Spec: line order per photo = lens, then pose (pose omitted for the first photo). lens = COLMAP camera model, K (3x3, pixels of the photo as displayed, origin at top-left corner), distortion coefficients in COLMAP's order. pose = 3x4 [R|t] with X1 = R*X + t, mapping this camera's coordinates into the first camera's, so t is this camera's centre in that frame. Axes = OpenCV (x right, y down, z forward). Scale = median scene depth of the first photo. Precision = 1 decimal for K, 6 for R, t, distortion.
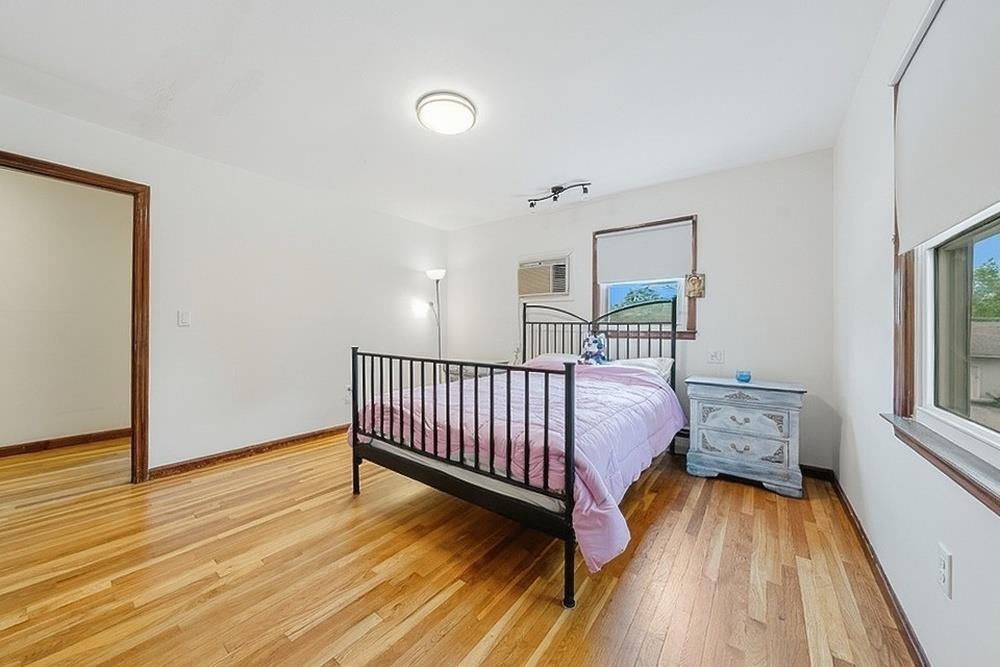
lens RADIAL K [[348.5, 0, 494.8], [0, 348.5, 327.9], [0, 0, 1]] dist [-0.005827, 0.000011]
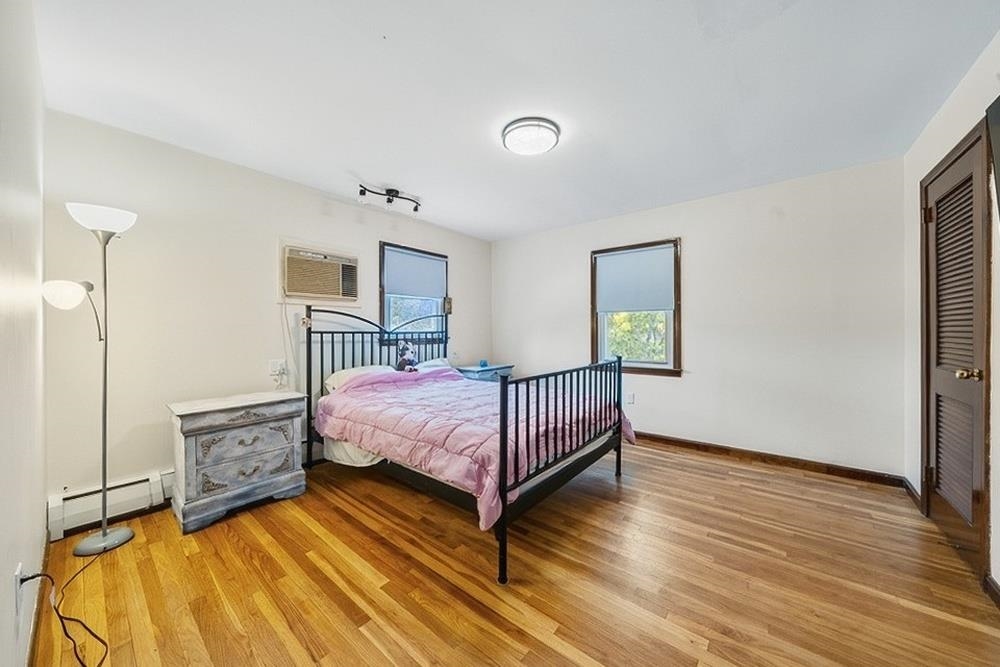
lens RADIAL K [[348.5, 0, 493.9], [0, 348.5, 330.0], [0, 0, 1]] dist [-0.005827, 0.000011]
pose [[0.024549, -0.007936, 0.999667, -0.692922], [0.003648, 0.999963, 0.007848, -0.025370], [-0.999692, 0.003454, 0.024577, 0.631315]]
